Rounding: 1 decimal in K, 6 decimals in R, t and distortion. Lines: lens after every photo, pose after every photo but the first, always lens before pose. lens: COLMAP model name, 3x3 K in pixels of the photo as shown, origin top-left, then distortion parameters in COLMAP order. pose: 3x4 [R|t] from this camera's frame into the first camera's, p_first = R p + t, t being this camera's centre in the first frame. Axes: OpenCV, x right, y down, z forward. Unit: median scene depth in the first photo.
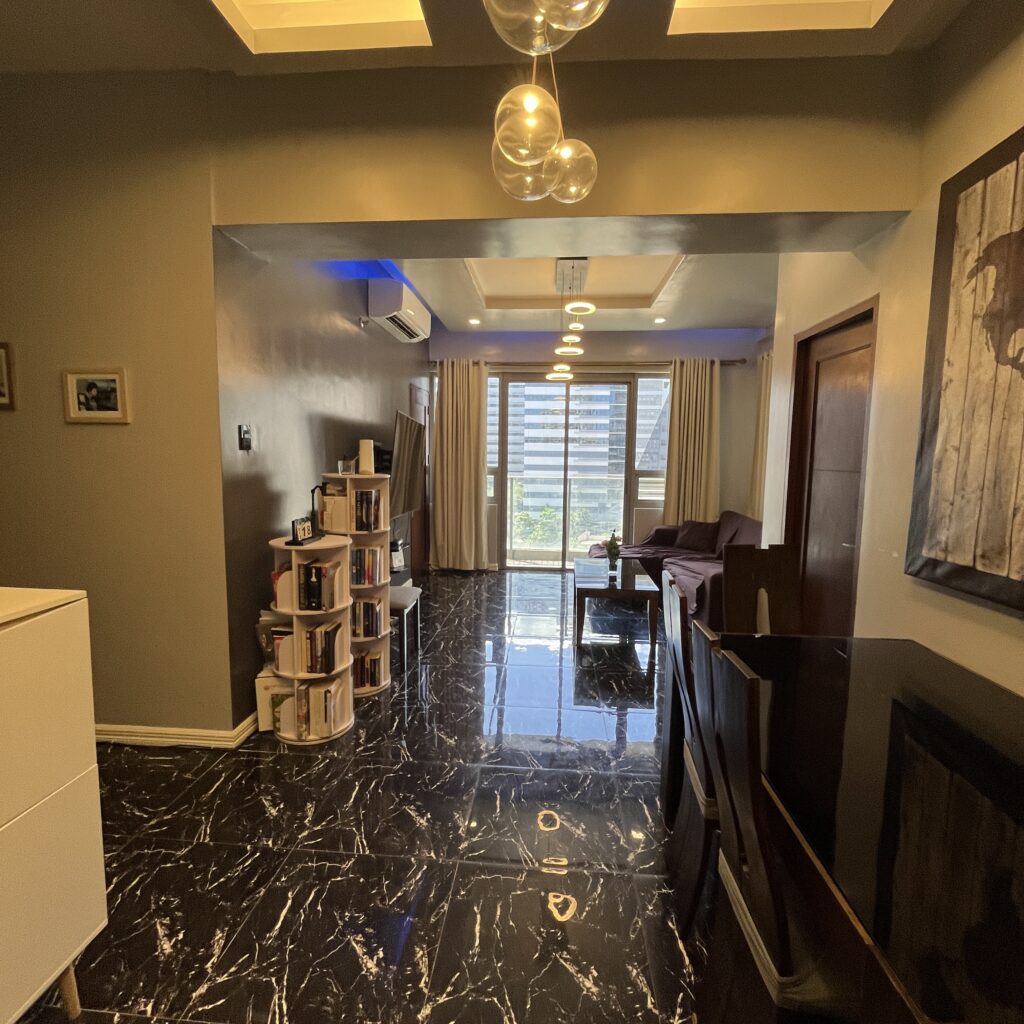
lens RADIAL K [[546.5, 0, 513.0], [0, 546.5, 512.4], [0, 0, 1]] dist [0.000059, 0.000270]
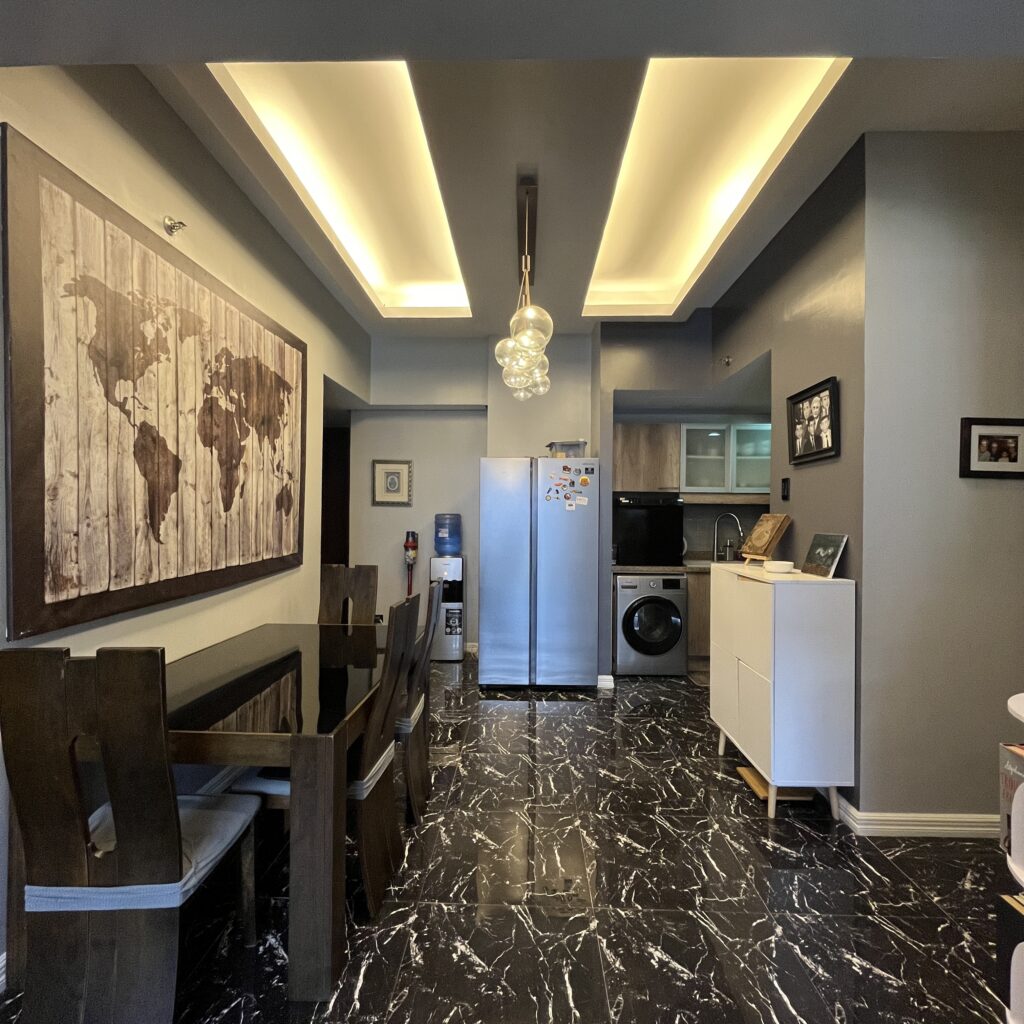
lens RADIAL K [[546.5, 0, 514.6], [0, 546.5, 514.6], [0, 0, 1]] dist [0.000059, 0.000270]
pose [[-0.998998, -0.024491, -0.037457, 0.154077], [-0.028402, 0.993776, 0.107720, -0.268115], [0.034586, 0.108676, -0.993475, 3.069319]]
